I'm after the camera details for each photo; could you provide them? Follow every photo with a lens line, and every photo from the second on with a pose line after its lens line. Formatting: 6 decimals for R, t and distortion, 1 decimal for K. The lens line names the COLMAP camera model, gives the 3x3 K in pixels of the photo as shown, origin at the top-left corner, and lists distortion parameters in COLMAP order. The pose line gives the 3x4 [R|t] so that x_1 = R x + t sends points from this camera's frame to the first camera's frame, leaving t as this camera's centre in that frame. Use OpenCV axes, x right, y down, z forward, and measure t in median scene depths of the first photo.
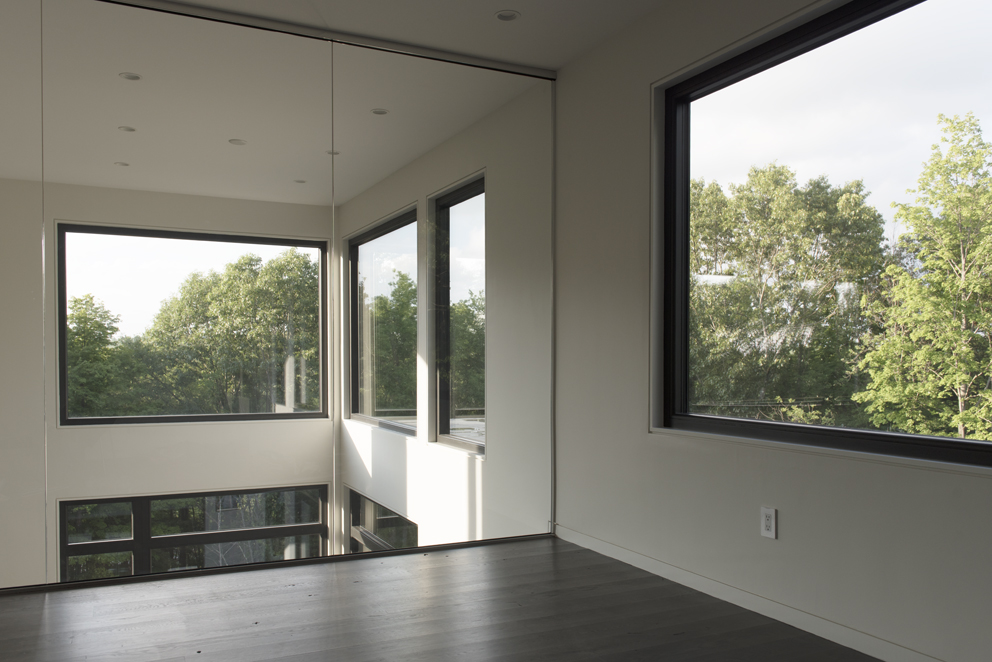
lens RADIAL K [[808.1, 0, 495.5], [0, 808.1, 396.3], [0, 0, 1]] dist [-0.004251, -0.003404]
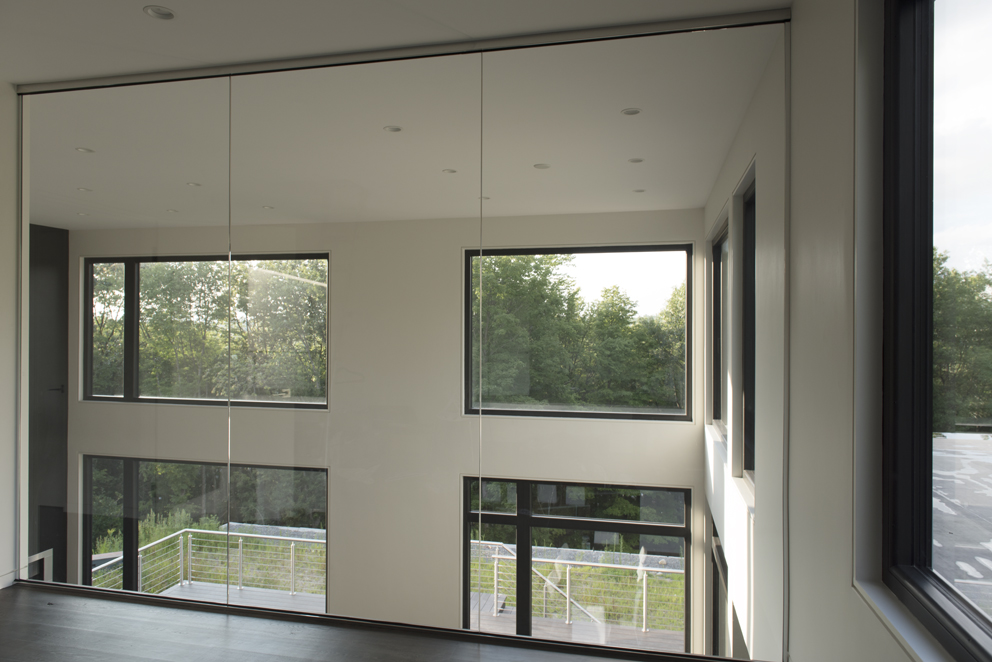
lens RADIAL K [[677.6, 0, 496.0], [0, 677.6, 331.0], [0, 0, 1]] dist [0.003891, 0.001021]
pose [[0.775669, -0.002298, -0.631136, 0.129650], [-0.025442, 0.999067, -0.034907, -0.048499], [0.630627, 0.043134, 0.774887, 0.202813]]
